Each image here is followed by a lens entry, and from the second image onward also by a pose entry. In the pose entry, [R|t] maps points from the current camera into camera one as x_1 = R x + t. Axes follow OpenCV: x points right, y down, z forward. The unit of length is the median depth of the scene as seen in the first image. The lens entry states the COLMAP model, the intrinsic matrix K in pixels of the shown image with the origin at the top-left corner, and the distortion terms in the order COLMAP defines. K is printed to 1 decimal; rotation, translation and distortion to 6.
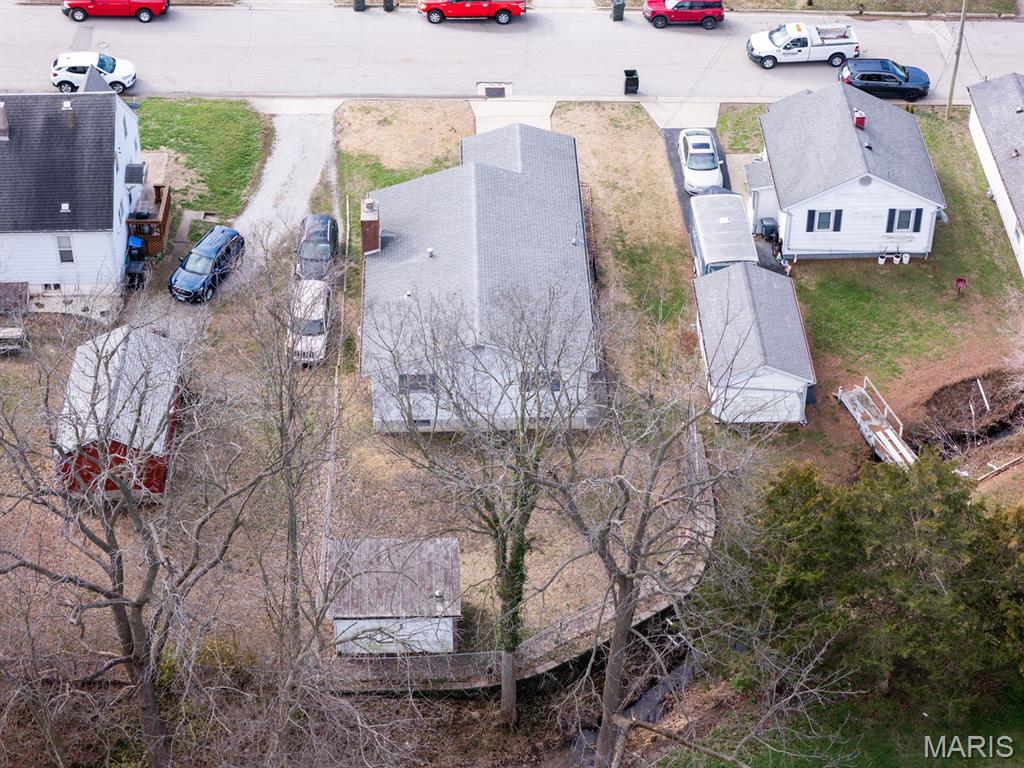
lens RADIAL K [[2121.4, 0, 385.7], [0, 2121.4, 376.2], [0, 0, 1]] dist [-0.150083, 0.000000]
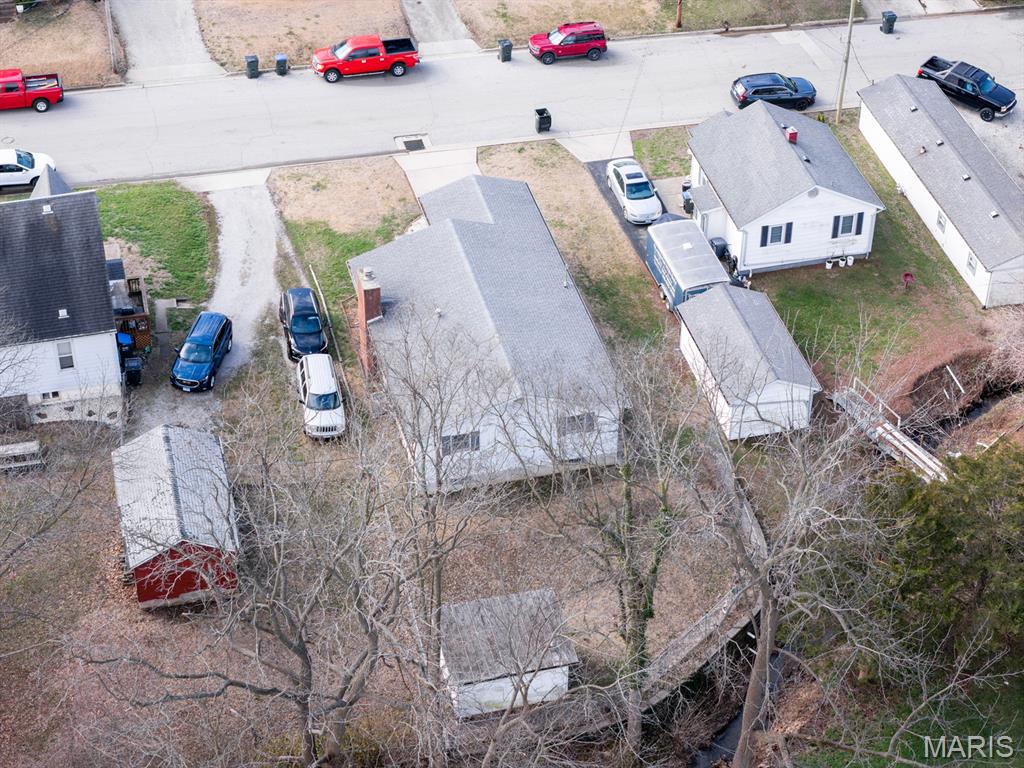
lens RADIAL K [[2121.4, 0, 516.5], [0, 2121.4, 394.8], [0, 0, 1]] dist [-0.150083, 0.000000]
pose [[0.963092, -0.133869, 0.233524, -0.173064], [0.133184, 0.990914, 0.018774, -0.031220], [-0.233915, 0.013020, 0.972170, 0.001989]]
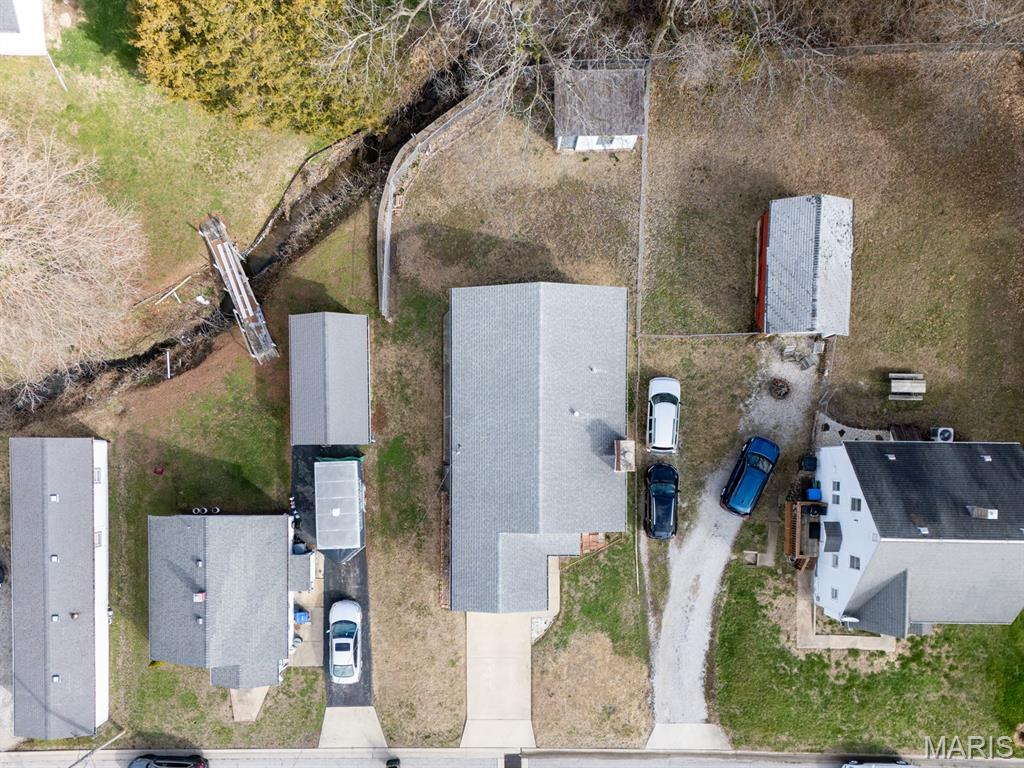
lens RADIAL K [[775.7, 0, 498.5], [0, 775.7, 485.0], [0, 0, 1]] dist [0.067311, -0.049714]
pose [[-0.999210, 0.014135, 0.037138, 0.046772], [0.019293, -0.644490, 0.764370, -0.404243], [0.034739, 0.764482, 0.643708, 0.687101]]
